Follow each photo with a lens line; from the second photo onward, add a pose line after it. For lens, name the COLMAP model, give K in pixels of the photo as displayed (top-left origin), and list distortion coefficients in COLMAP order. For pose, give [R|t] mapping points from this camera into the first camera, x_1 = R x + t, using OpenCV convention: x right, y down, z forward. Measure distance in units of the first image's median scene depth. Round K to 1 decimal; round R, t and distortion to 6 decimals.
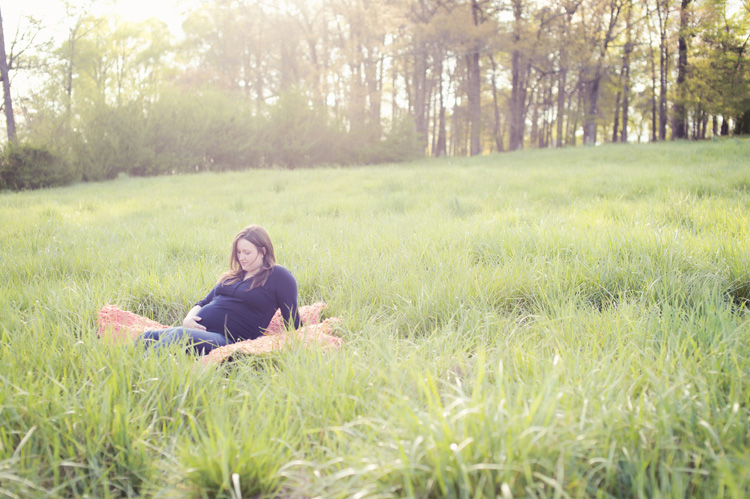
lens RADIAL K [[1067.3, 0, 375.0], [0, 1067.3, 249.5], [0, 0, 1]] dist [-0.092393, -0.005265]
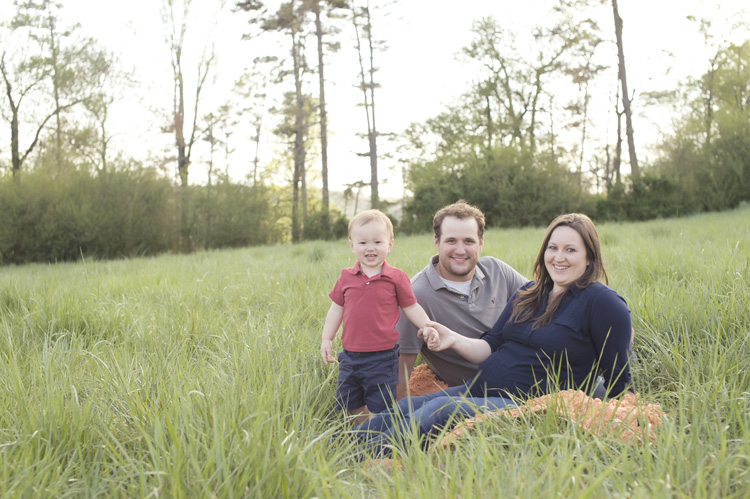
lens RADIAL K [[1059.1, 0, 375.0], [0, 1059.1, 249.5], [0, 0, 1]] dist [-0.036899, -0.022686]
pose [[0.826239, -0.006212, -0.563285, 0.012051], [-0.012845, 0.999471, -0.029863, 0.001497], [0.563173, 0.031909, 0.825723, 0.051367]]
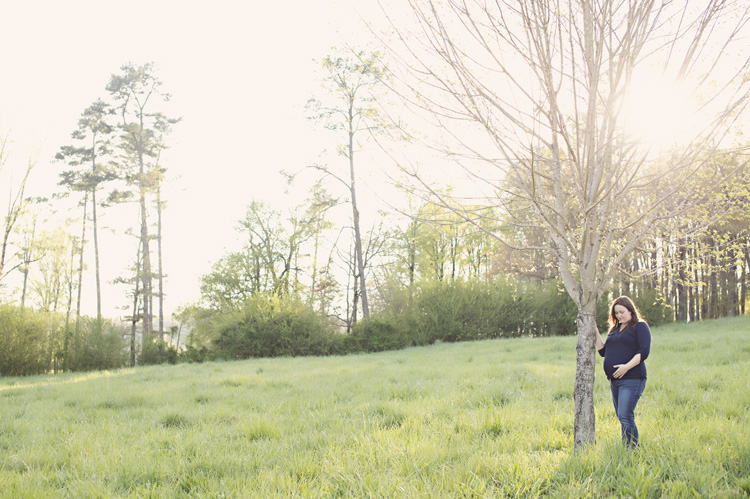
lens RADIAL K [[1063.3, 0, 375.0], [0, 1063.3, 249.5], [0, 0, 1]] dist [-0.053201, 0.068465]
pose [[0.948167, -0.041758, -0.315016, 0.129107], [-0.005120, 0.989192, -0.146535, 0.017678], [0.317730, 0.140552, 0.937706, -0.371483]]
